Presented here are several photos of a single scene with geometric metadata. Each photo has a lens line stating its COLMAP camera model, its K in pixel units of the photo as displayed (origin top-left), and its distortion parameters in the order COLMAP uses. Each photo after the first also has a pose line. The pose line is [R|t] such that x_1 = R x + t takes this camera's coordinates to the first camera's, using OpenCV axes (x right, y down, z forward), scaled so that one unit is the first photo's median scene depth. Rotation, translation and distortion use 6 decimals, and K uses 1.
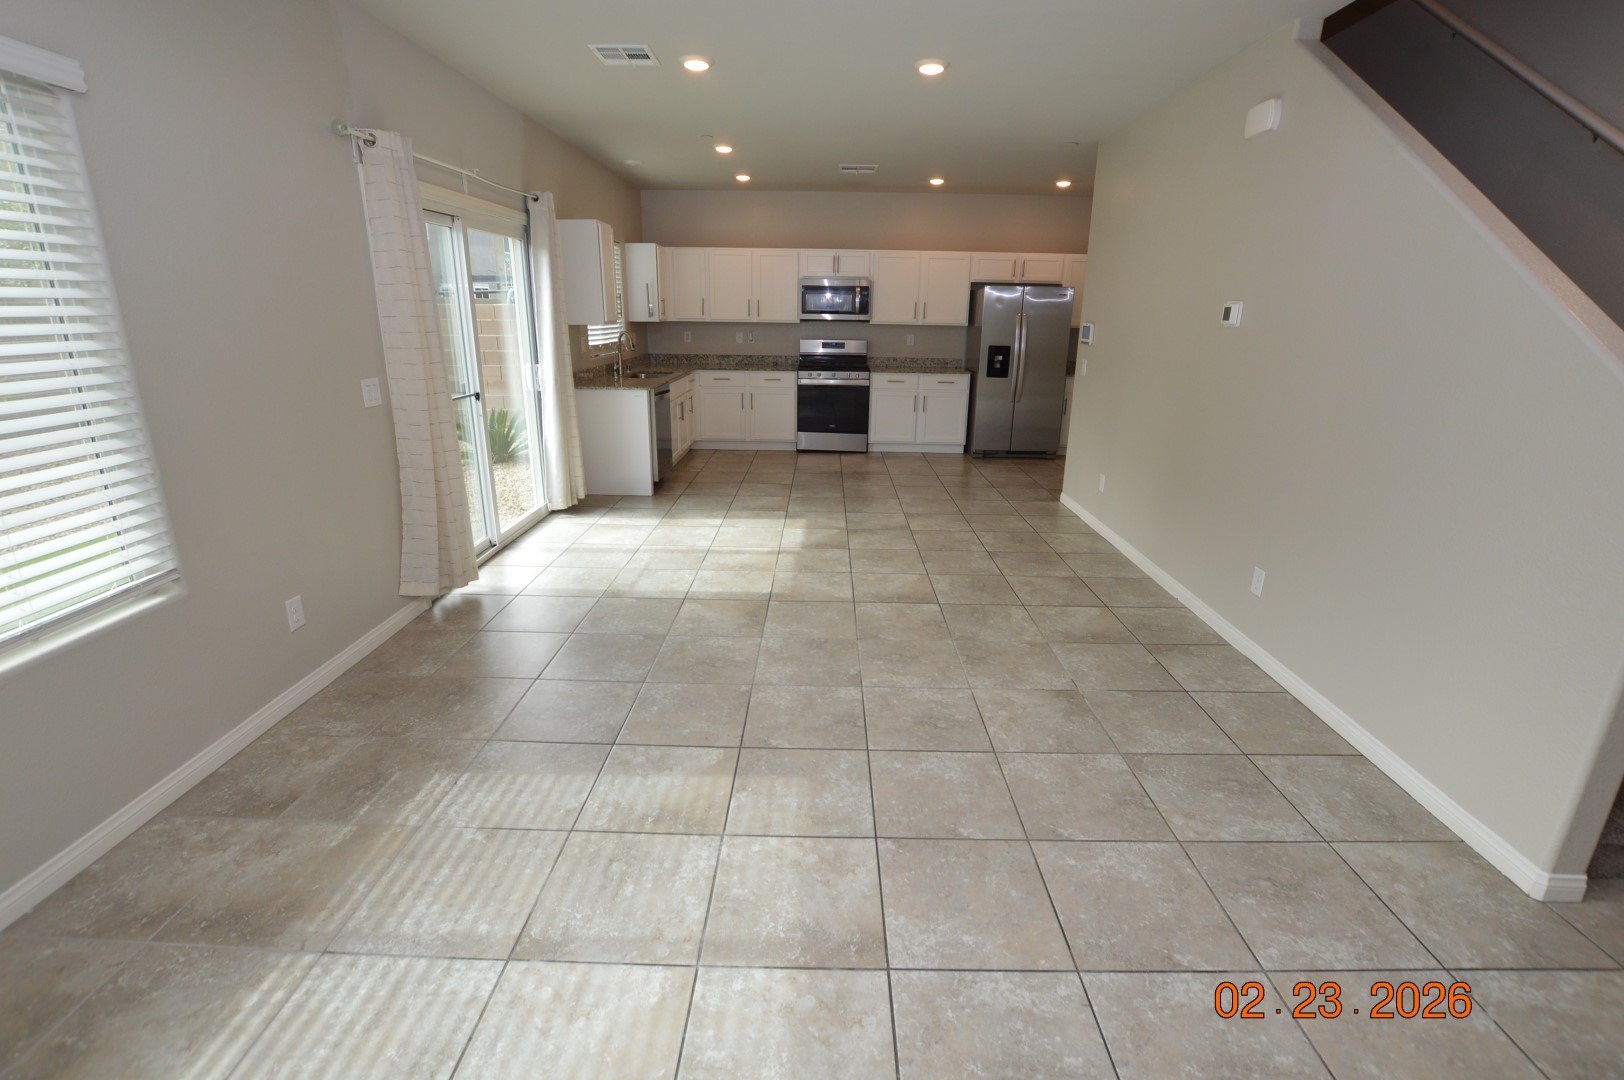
lens RADIAL K [[742.8, 0, 812.0], [0, 742.8, 540.0], [0, 0, 1]] dist [-0.016107, 0.000075]
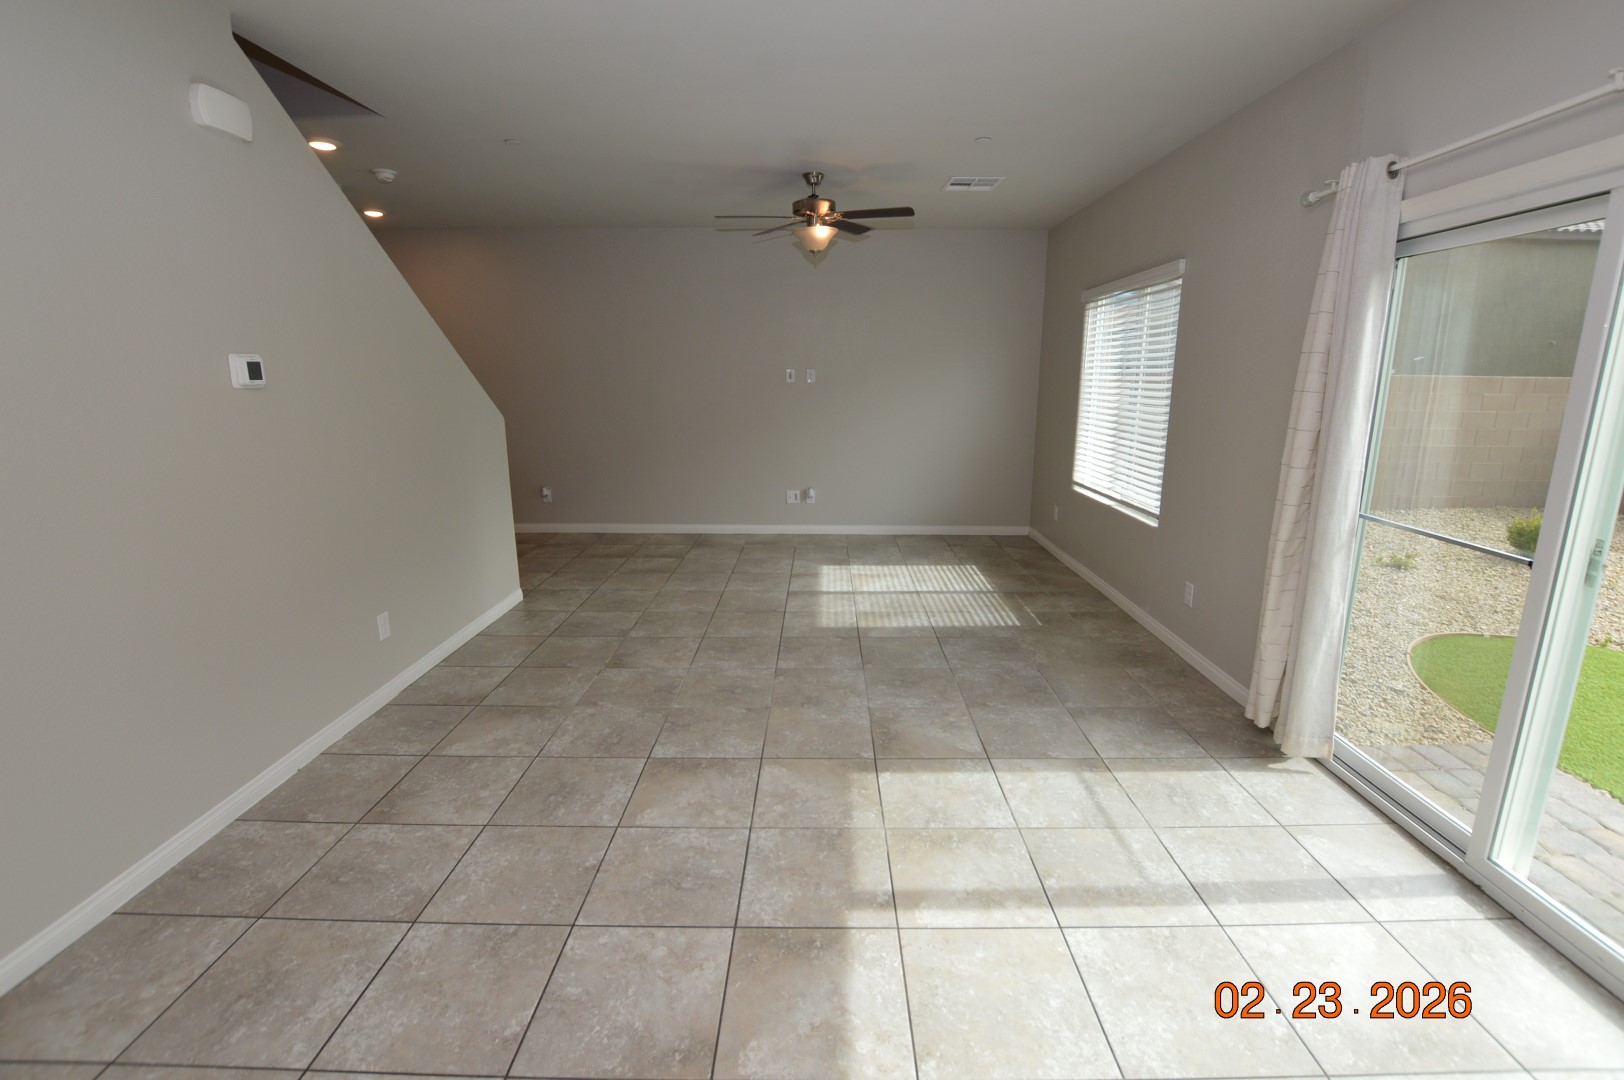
lens RADIAL K [[742.8, 0, 812.0], [0, 742.8, 540.0], [0, 0, 1]] dist [-0.016107, 0.000075]
pose [[-0.999843, -0.015672, -0.008249, 0.019065], [-0.017694, 0.864553, 0.502231, -0.584299], [-0.000739, 0.502298, -0.864694, 1.861680]]
